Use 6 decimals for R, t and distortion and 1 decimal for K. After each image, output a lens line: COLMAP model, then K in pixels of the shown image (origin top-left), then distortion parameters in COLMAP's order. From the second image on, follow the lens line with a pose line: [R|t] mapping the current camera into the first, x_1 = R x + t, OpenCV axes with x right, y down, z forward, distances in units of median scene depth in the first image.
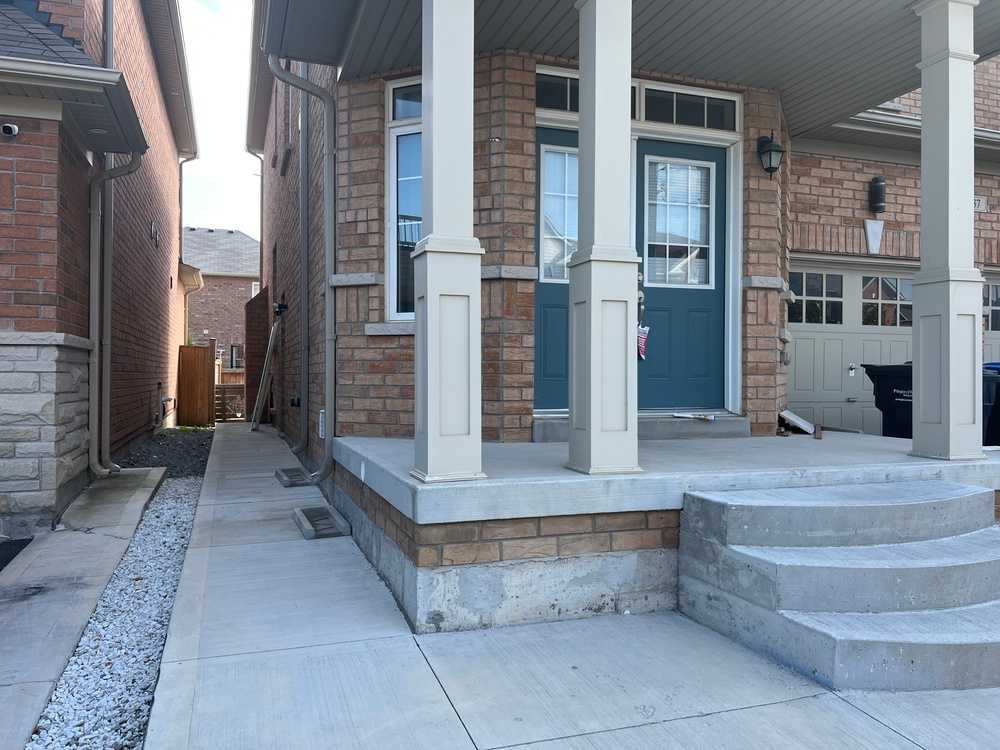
lens RADIAL K [[752.6, 0, 491.9], [0, 752.6, 373.3], [0, 0, 1]] dist [0.055284, -0.062559]
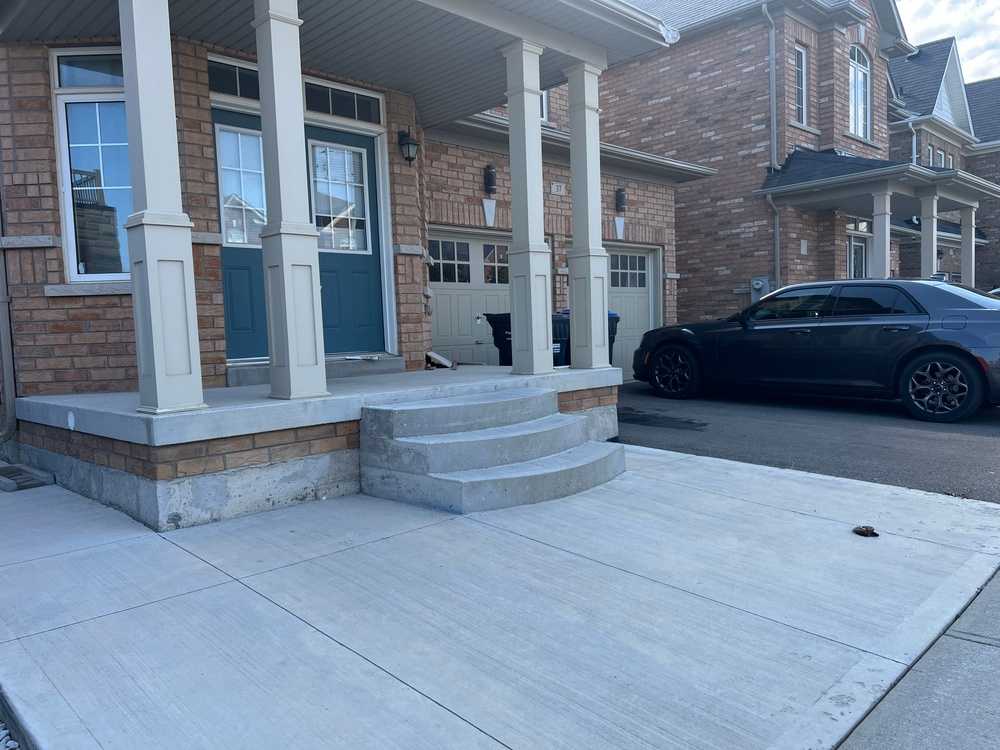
lens RADIAL K [[752.6, 0, 502.6], [0, 752.6, 382.5], [0, 0, 1]] dist [0.055284, -0.062559]
pose [[0.895250, -0.068763, 0.440227, -0.081830], [0.040352, 0.996472, 0.073589, 0.016648], [-0.443734, -0.048117, 0.894866, -0.236567]]
